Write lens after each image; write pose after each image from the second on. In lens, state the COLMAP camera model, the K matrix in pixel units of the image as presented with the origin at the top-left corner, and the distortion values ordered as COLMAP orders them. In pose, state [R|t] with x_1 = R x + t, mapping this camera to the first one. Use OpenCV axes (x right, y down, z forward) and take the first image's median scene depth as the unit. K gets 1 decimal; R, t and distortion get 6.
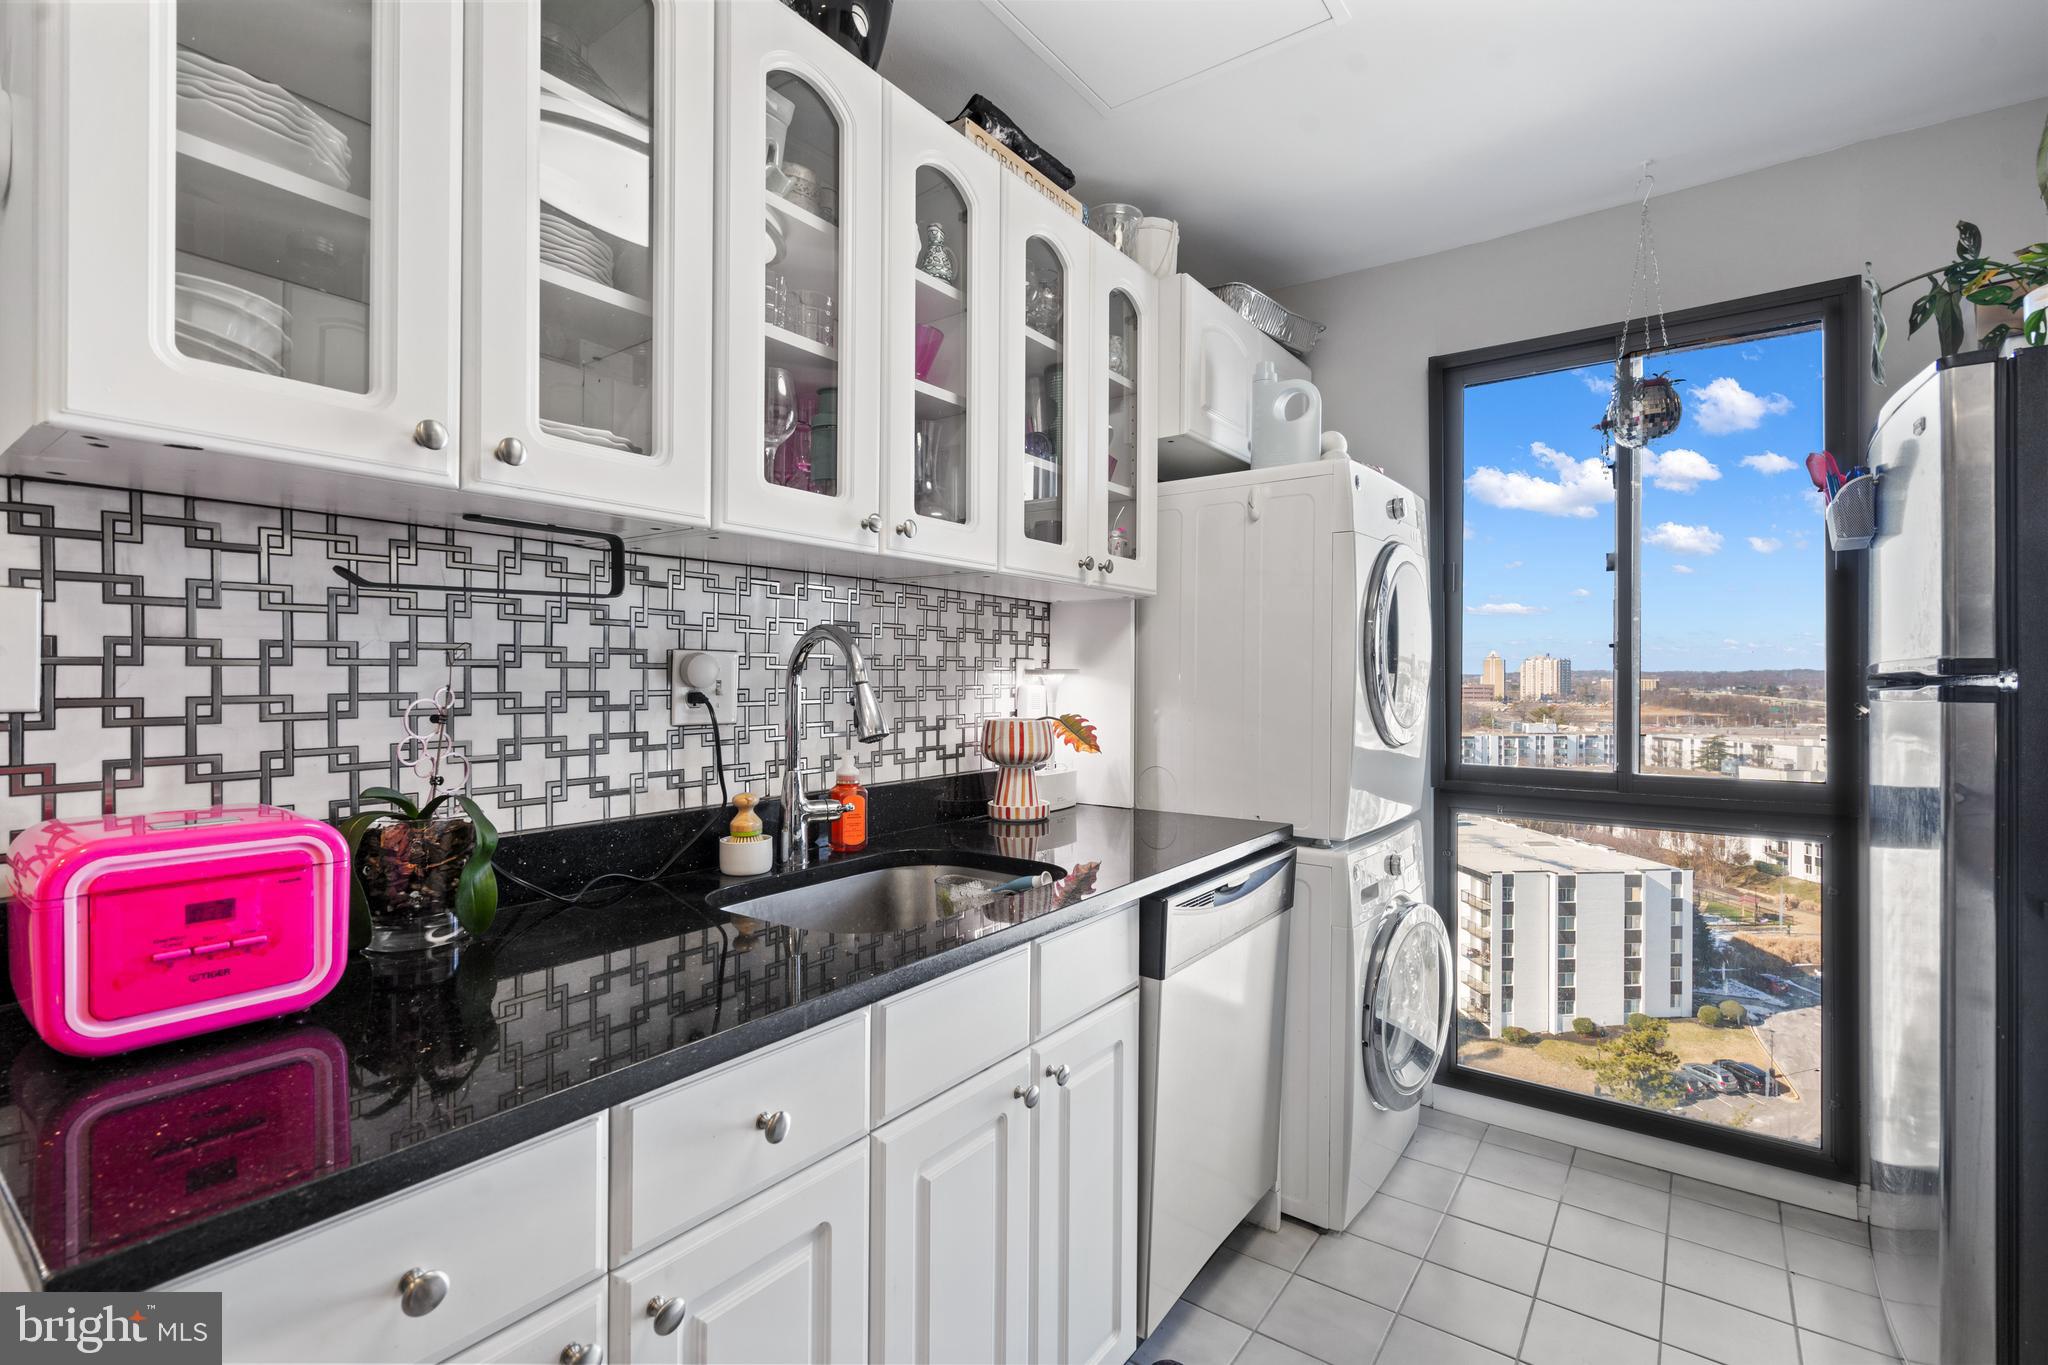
lens RADIAL K [[914.8, 0, 1027.2], [0, 914.8, 680.8], [0, 0, 1]] dist [-0.004247, 0.000535]
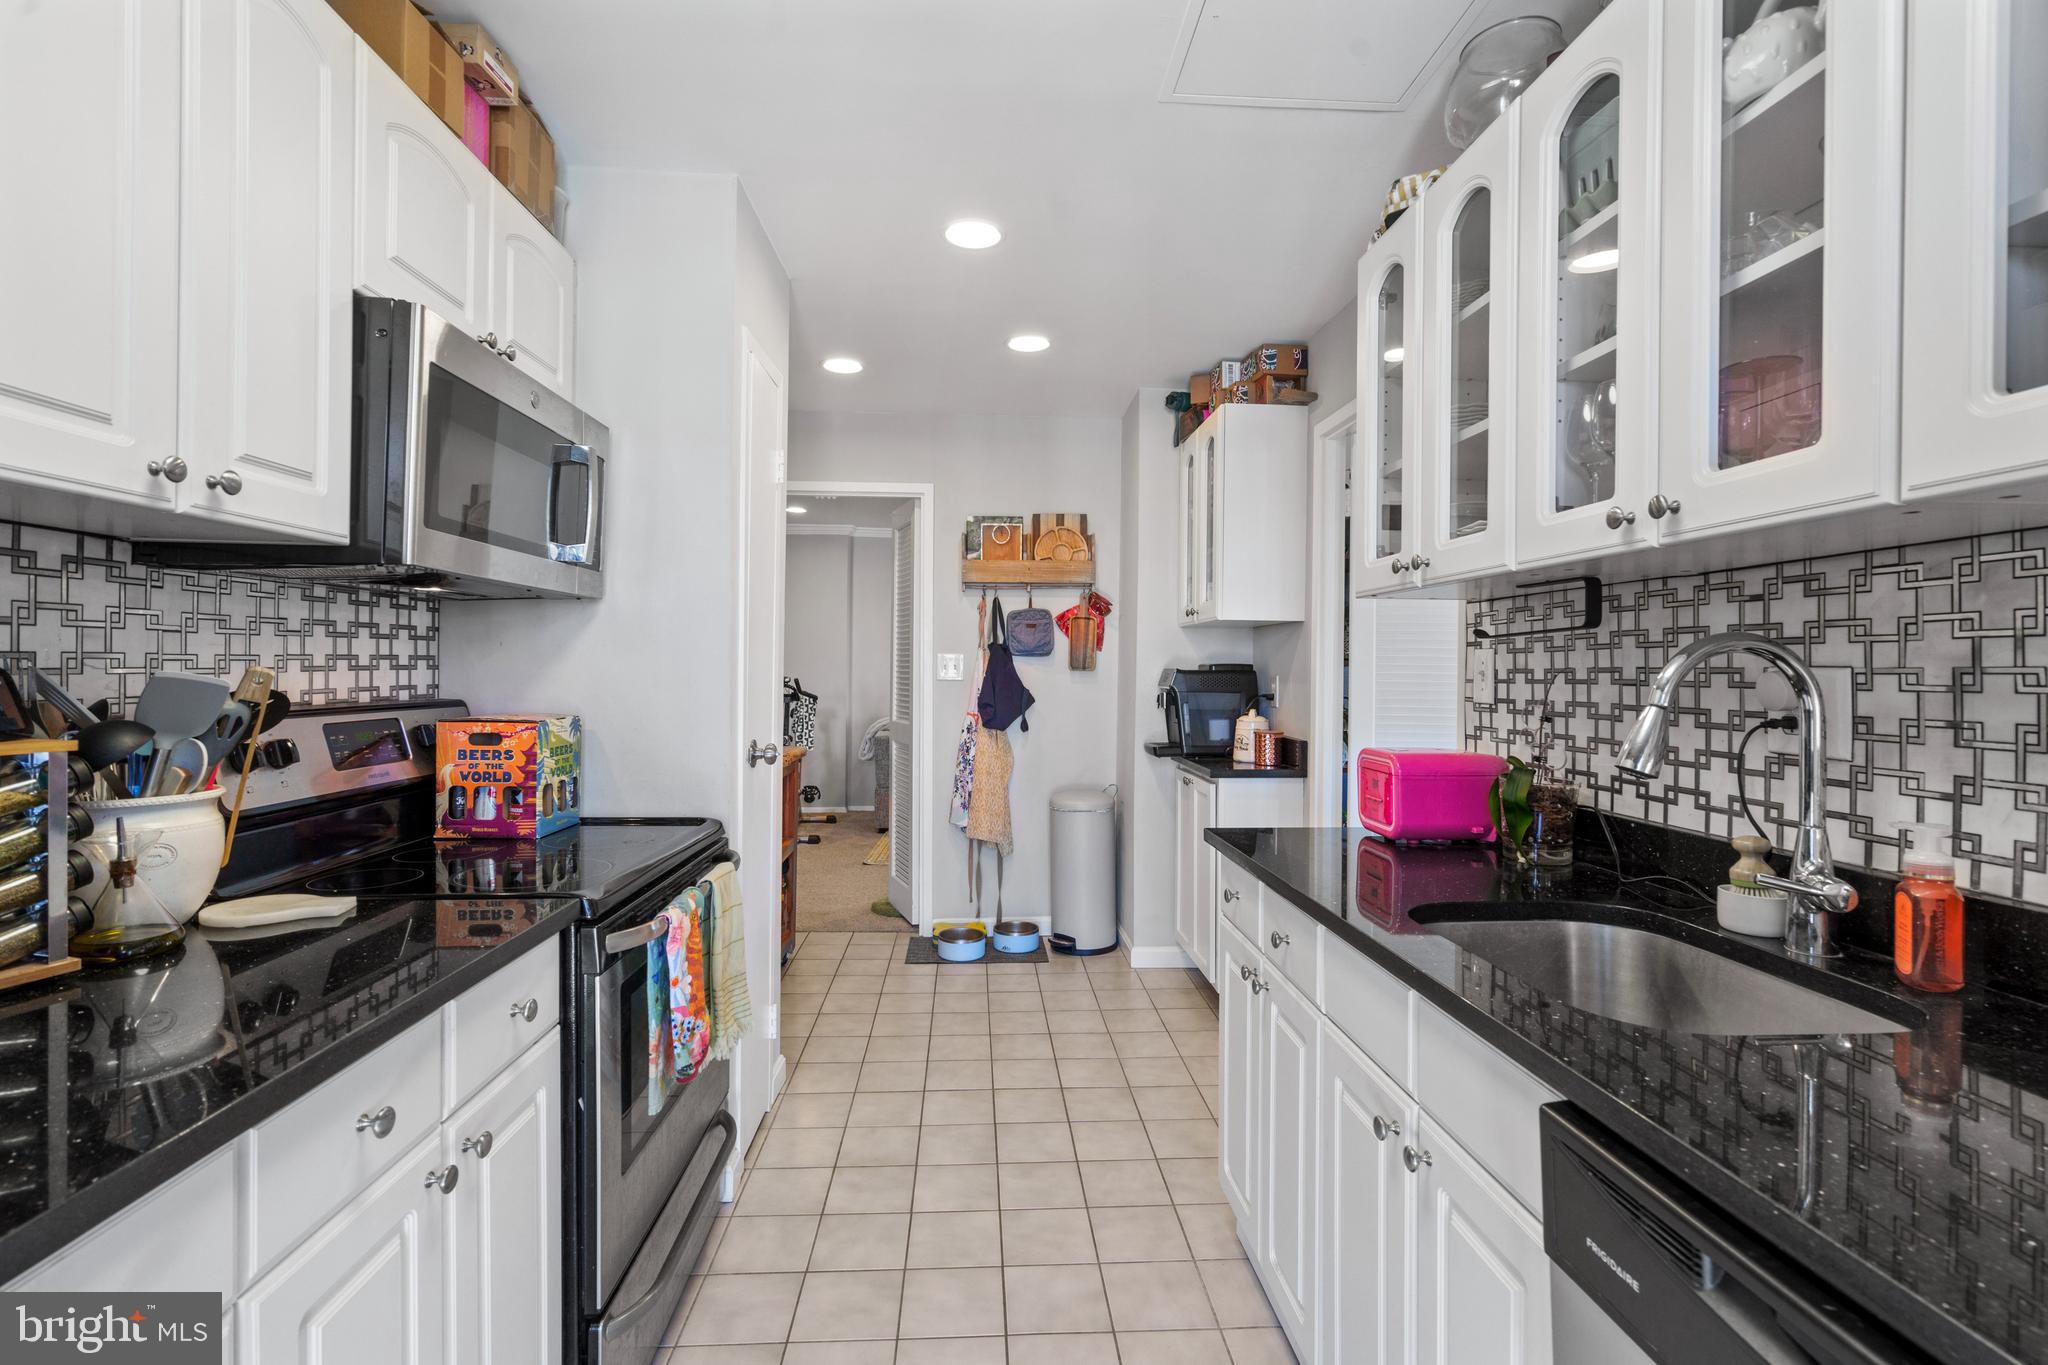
lens RADIAL K [[928.4, 0, 1016.0], [0, 928.4, 688.3], [0, 0, 1]] dist [-0.002671, 0.000075]
pose [[-0.768594, 0.003465, -0.639728, 0.540986], [-0.013657, 0.999669, 0.021823, -0.016363], [0.639591, 0.025509, -0.768292, 0.868542]]
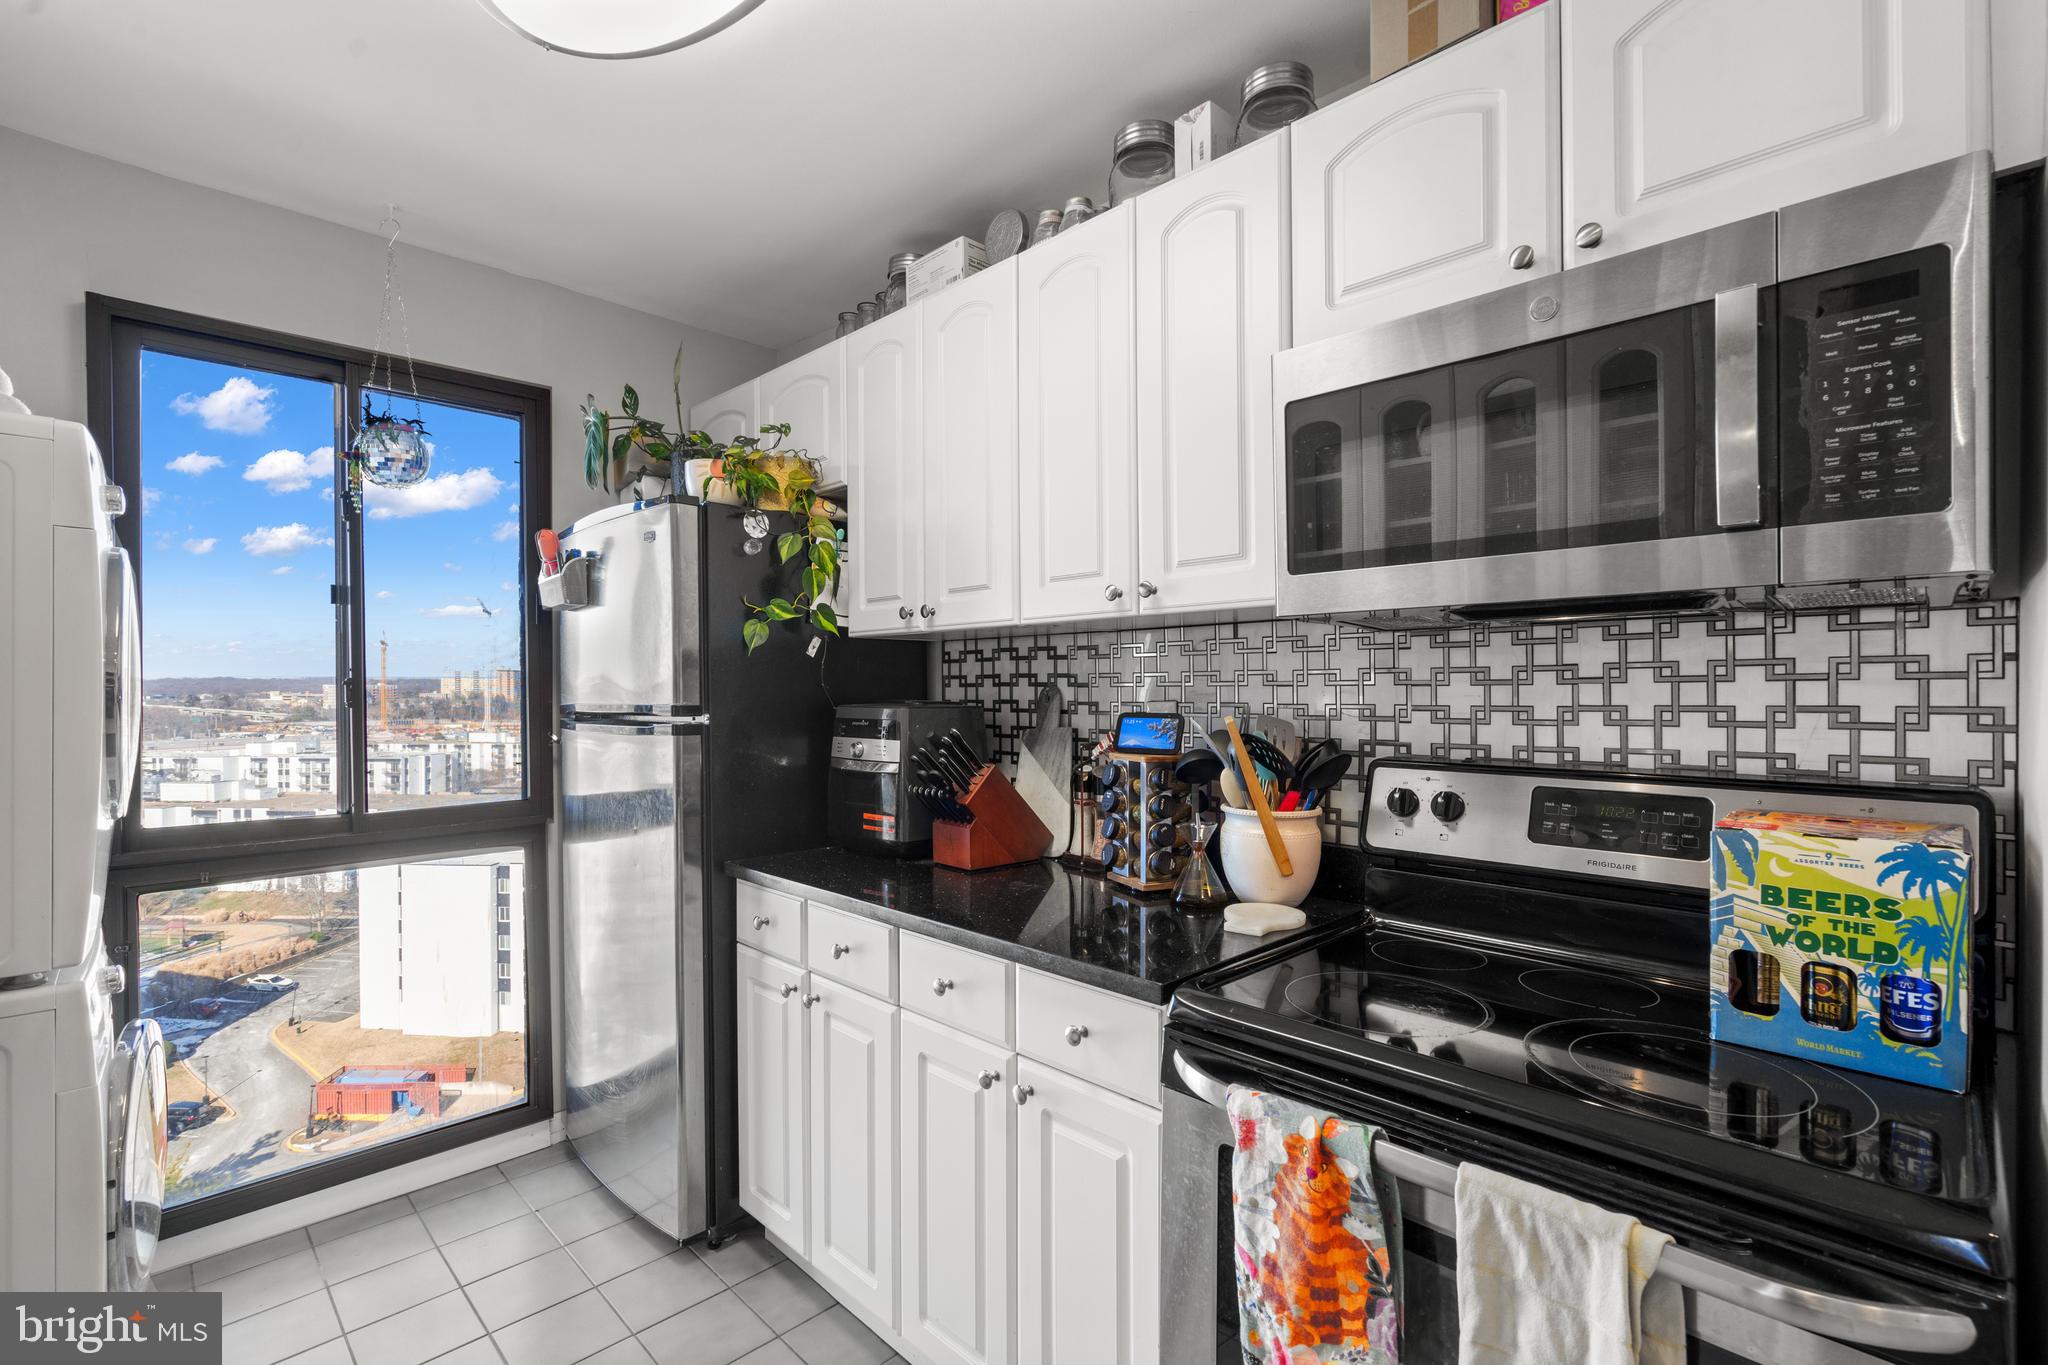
lens RADIAL K [[928.4, 0, 1016.0], [0, 928.4, 688.3], [0, 0, 1]] dist [-0.002671, 0.000075]
pose [[0.156245, -0.002203, 0.987716, -0.234163], [0.003301, 0.999993, 0.001708, -0.034601], [-0.987713, 0.002994, 0.156251, 0.162688]]
